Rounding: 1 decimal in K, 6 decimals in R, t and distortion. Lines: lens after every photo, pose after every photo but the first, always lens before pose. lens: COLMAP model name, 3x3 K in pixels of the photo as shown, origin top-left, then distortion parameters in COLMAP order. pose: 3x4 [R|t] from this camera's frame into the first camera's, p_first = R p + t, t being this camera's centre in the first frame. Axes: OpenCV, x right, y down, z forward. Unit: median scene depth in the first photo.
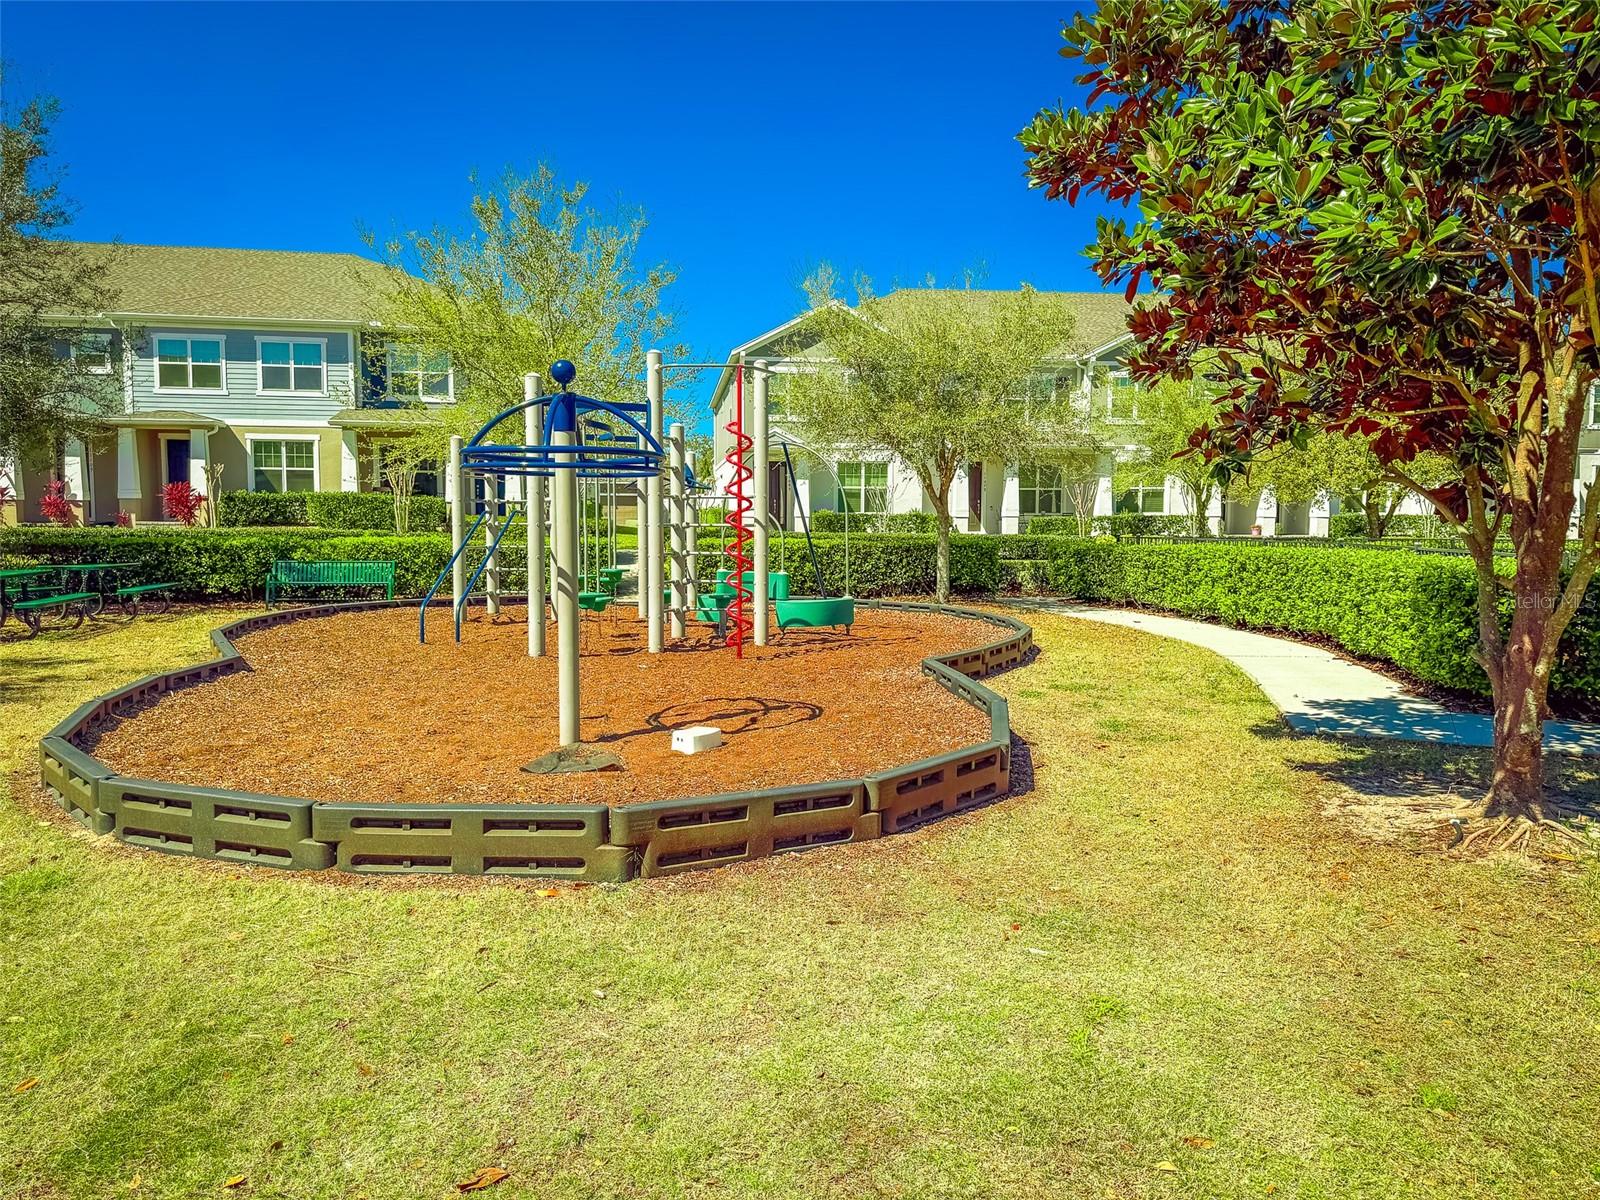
lens RADIAL K [[1132.0, 0, 800.0], [0, 1132.0, 600.0], [0, 0, 1]] dist [0.000910, -0.001319]
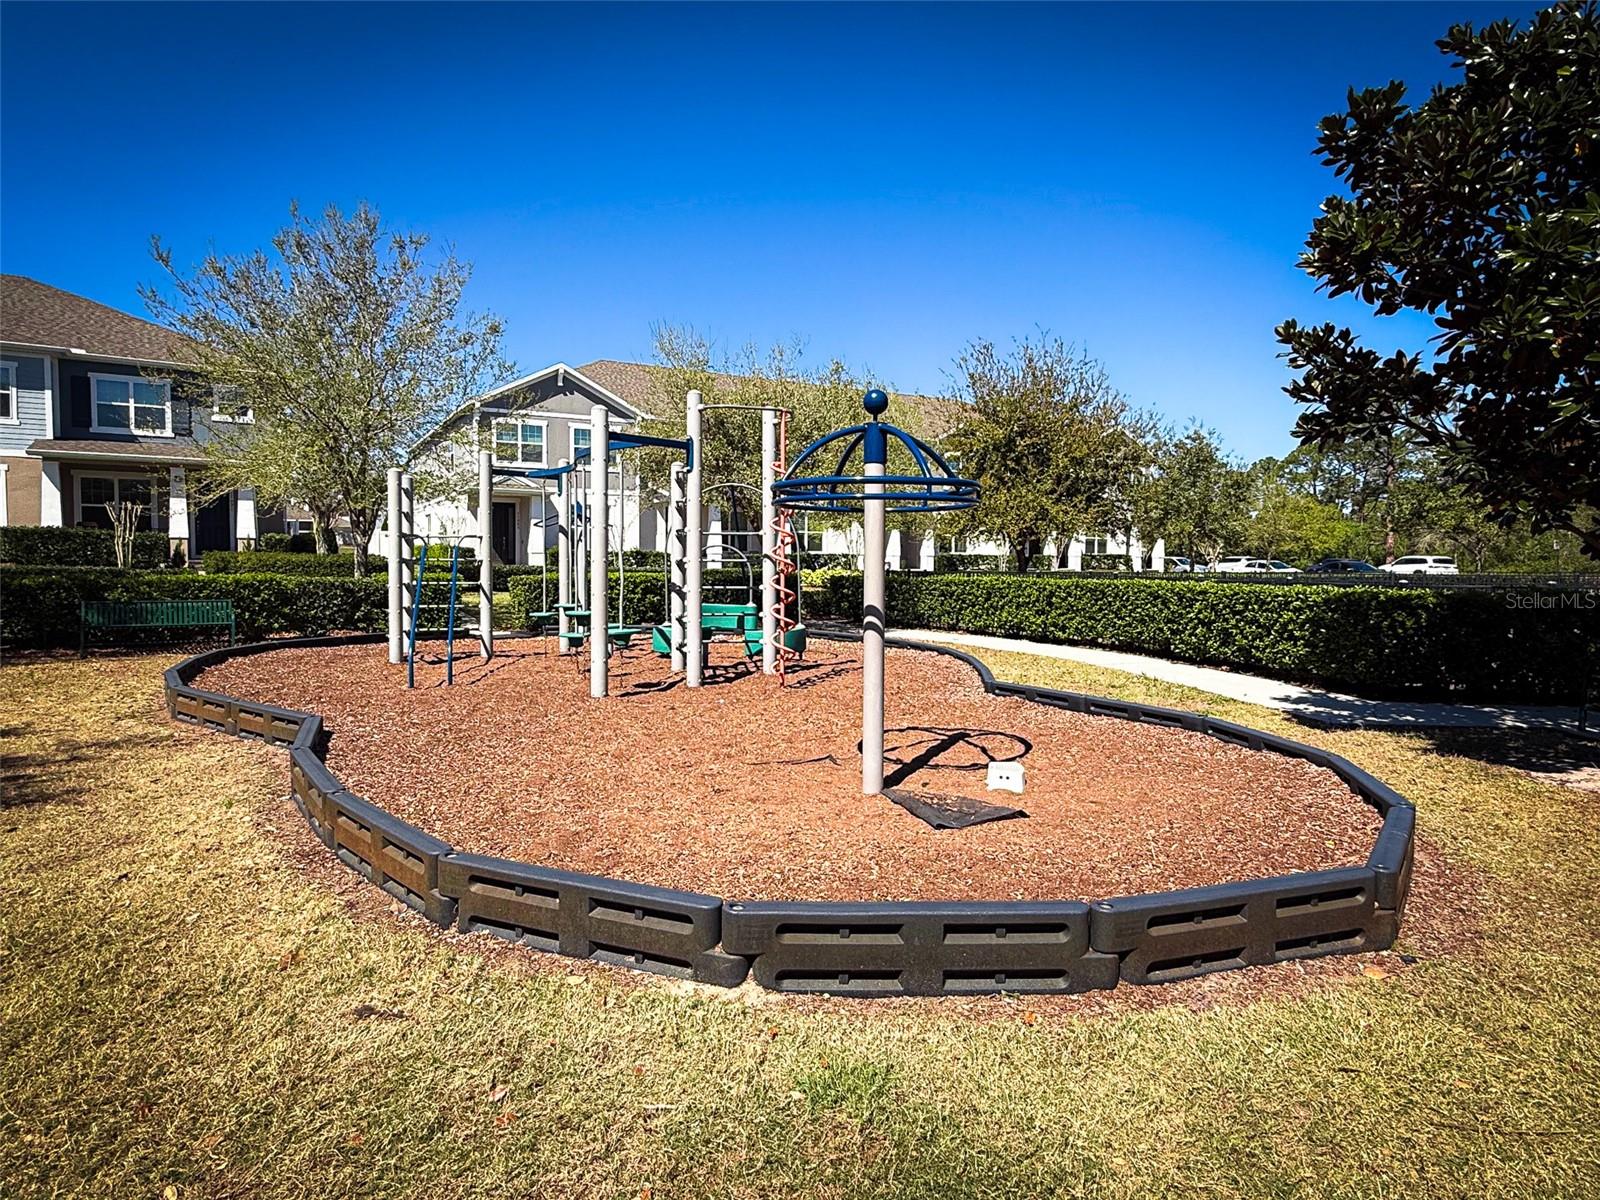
lens RADIAL K [[924.9, 0, 800.0], [0, 924.9, 600.0], [0, 0, 1]] dist [0.000739, 0.000287]
pose [[0.927286, -0.015969, 0.374014, -0.211629], [0.025123, 0.999492, -0.019613, -0.007312], [-0.373511, 0.027583, 0.927216, 0.113073]]
